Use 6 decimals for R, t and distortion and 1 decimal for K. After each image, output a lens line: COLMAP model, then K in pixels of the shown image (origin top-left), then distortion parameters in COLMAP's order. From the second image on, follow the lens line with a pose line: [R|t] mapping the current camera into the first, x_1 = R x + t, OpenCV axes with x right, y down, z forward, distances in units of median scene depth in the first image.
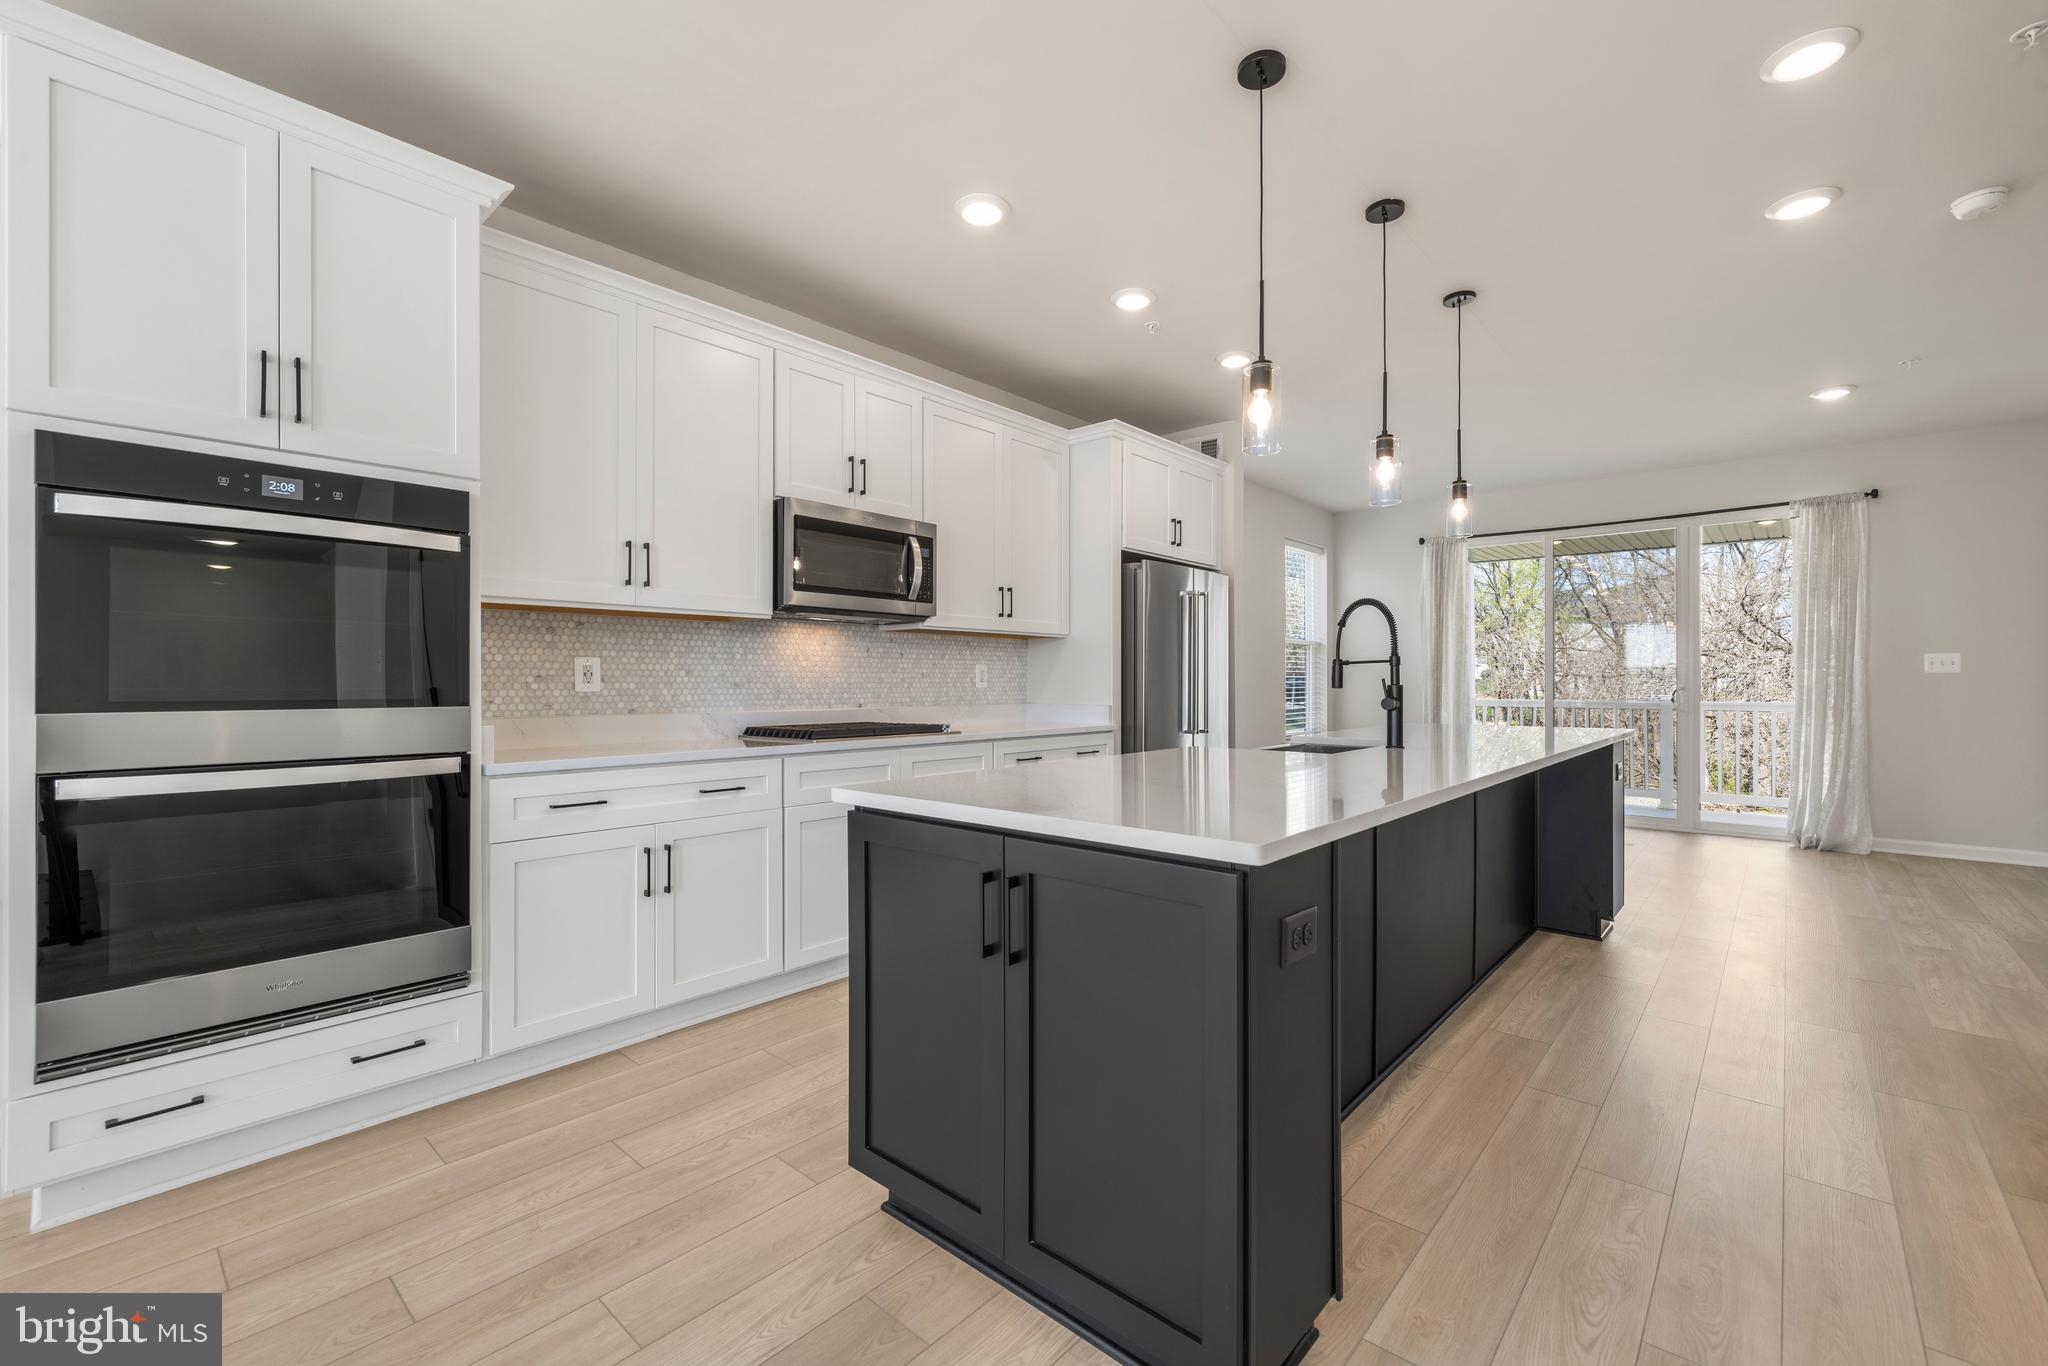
lens RADIAL K [[863.1, 0, 1022.3], [0, 863.1, 675.7], [0, 0, 1]] dist [0.009806, -0.000114]
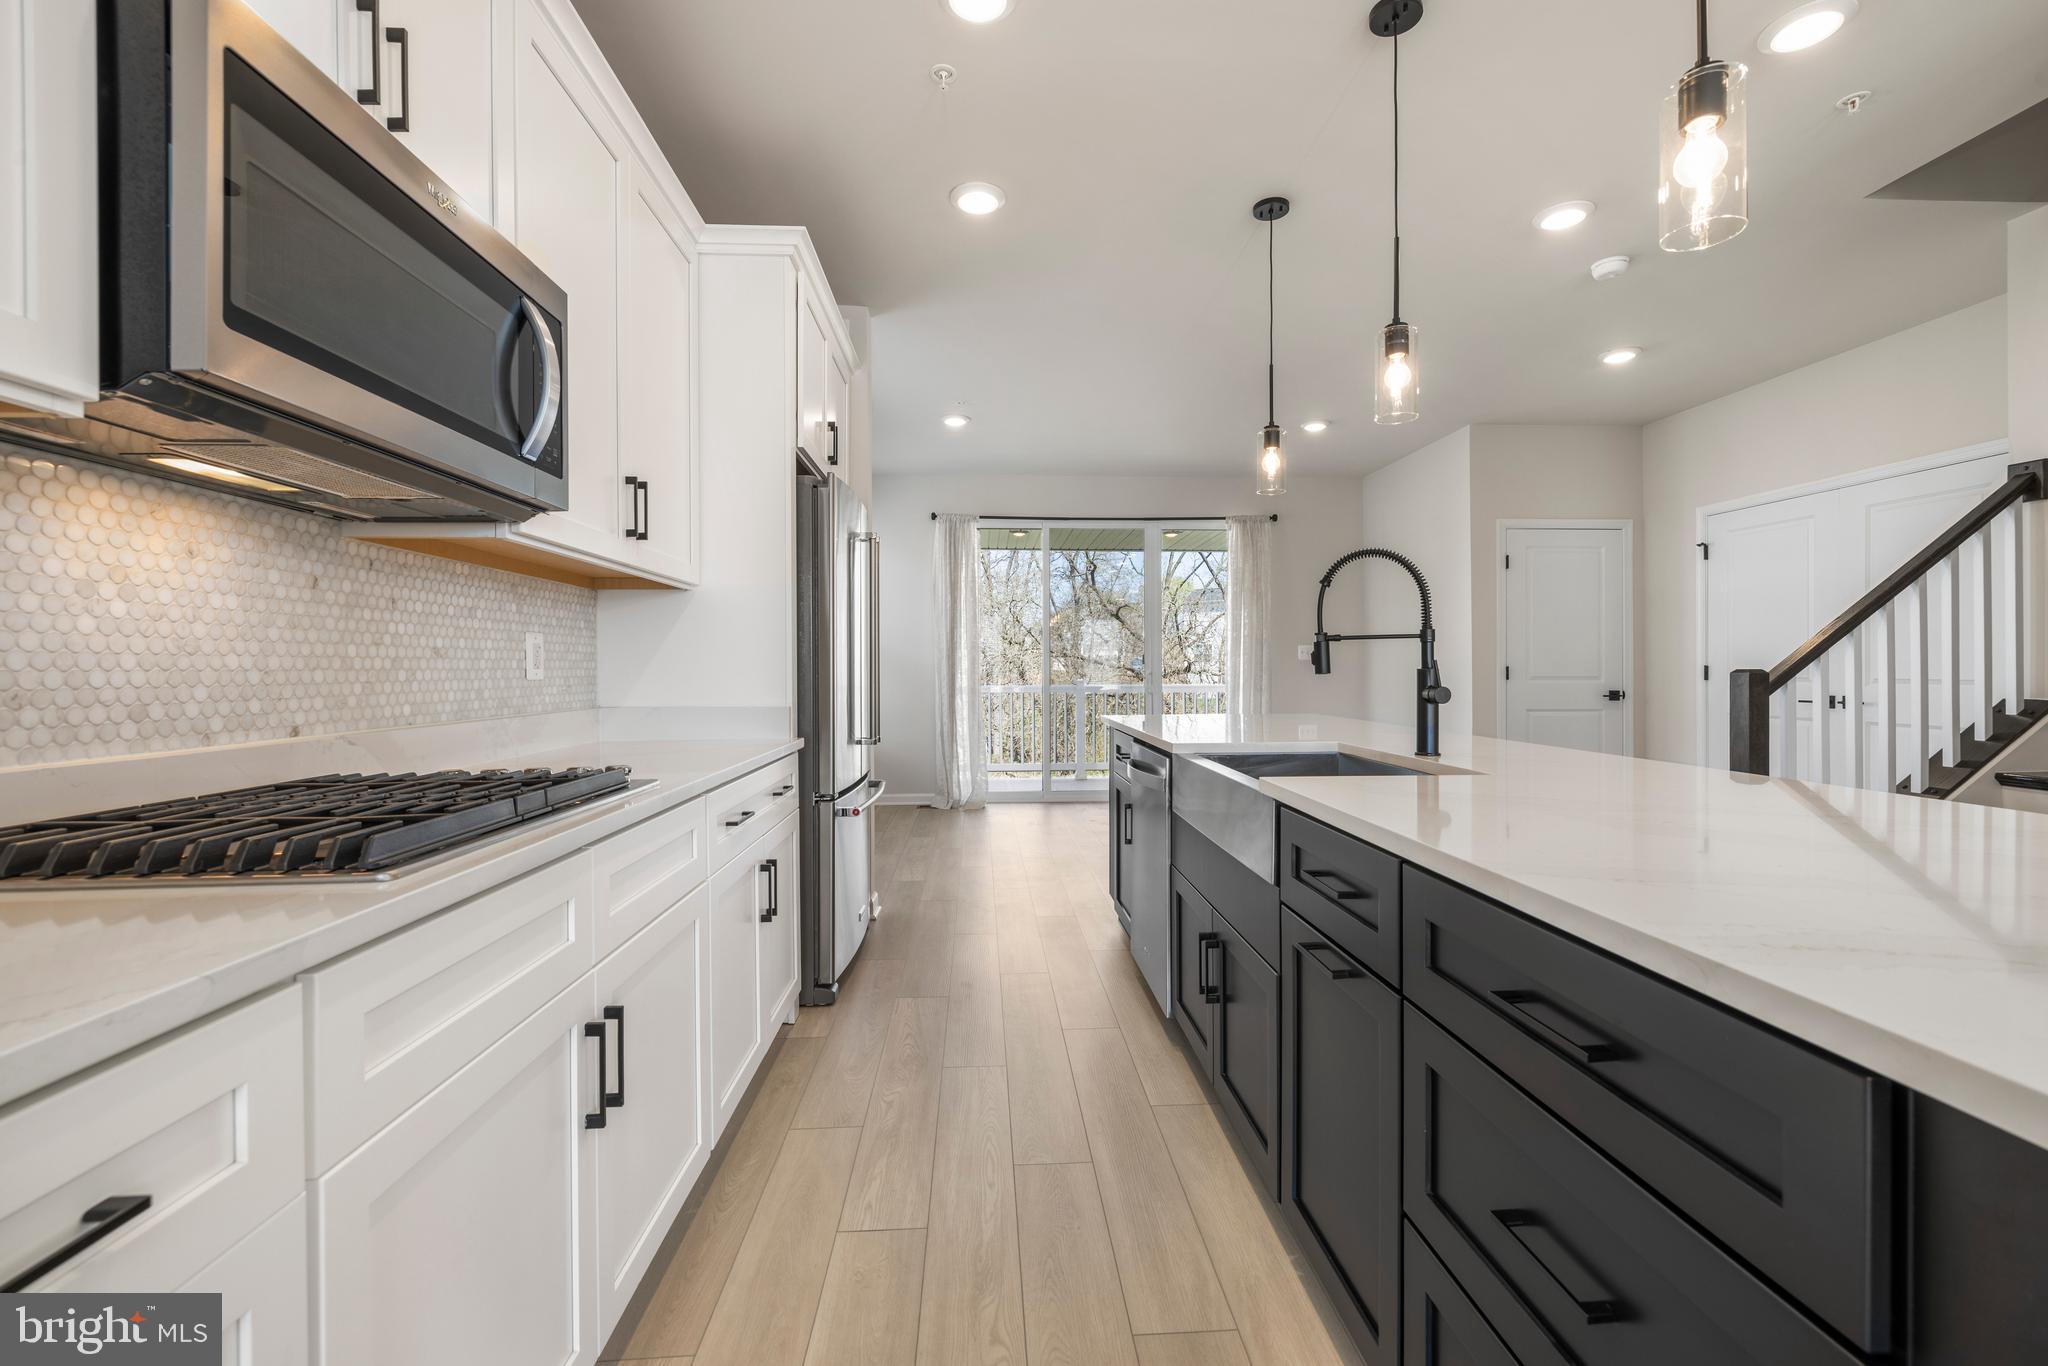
lens RADIAL K [[863.1, 0, 1022.3], [0, 863.1, 675.7], [0, 0, 1]] dist [0.009806, -0.000114]
pose [[0.704897, -0.008483, 0.709259, -0.247965], [-0.000464, 0.999923, 0.012421, 0.006126], [-0.709310, -0.009084, 0.704838, 0.549104]]
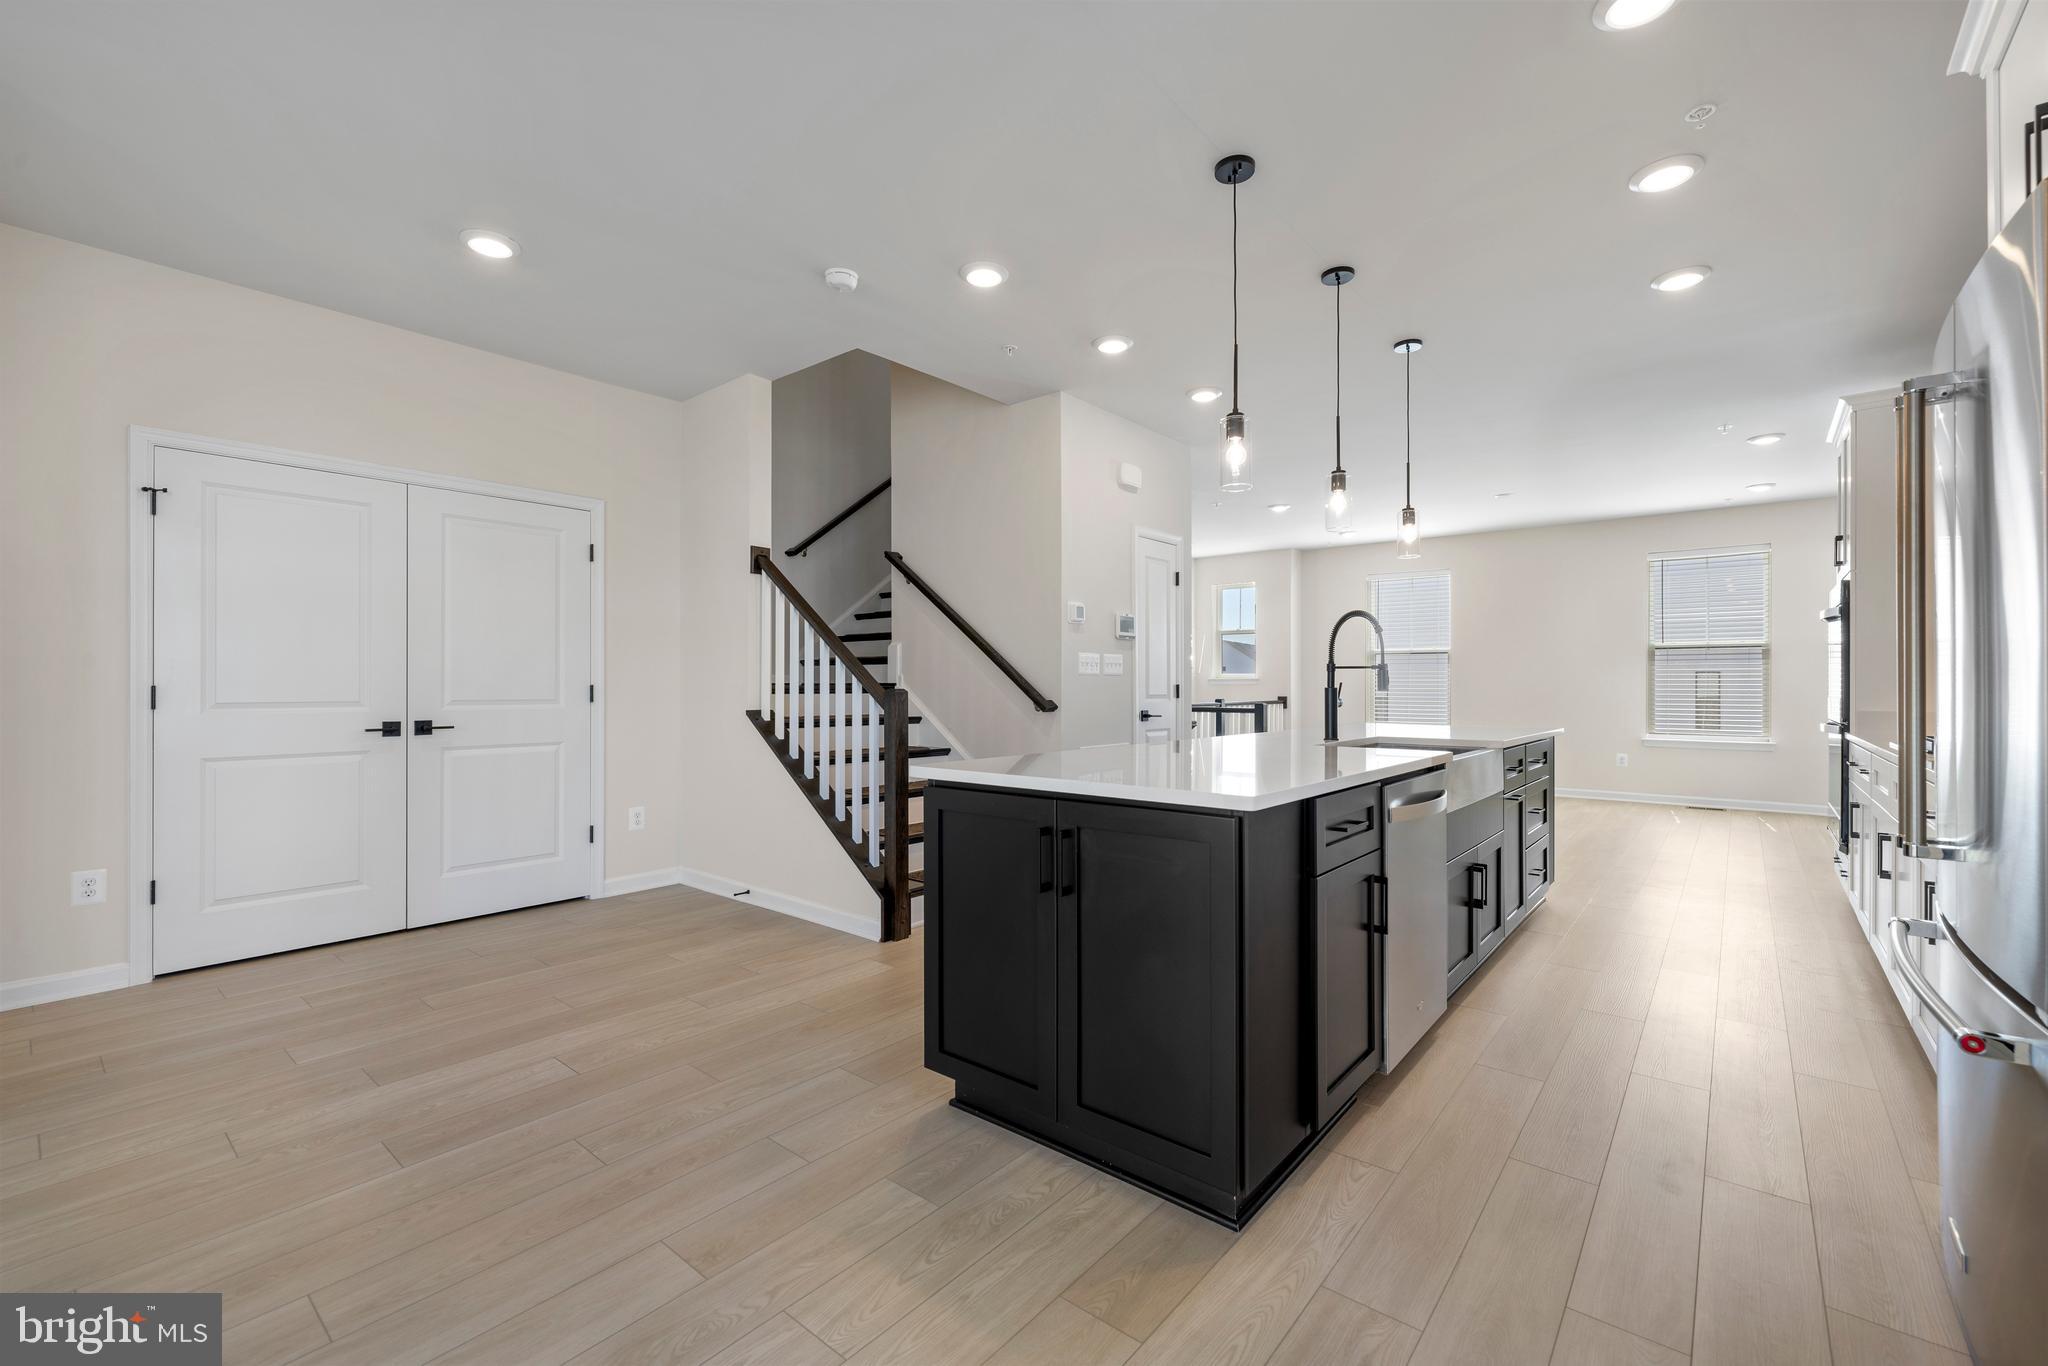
lens RADIAL K [[863.1, 0, 1022.3], [0, 863.1, 675.7], [0, 0, 1]] dist [0.009806, -0.000114]
pose [[-0.999371, 0.000931, -0.035447, 0.683145], [0.001601, 0.999821, -0.018871, 0.013685], [0.035423, -0.018915, -0.999193, 1.650152]]
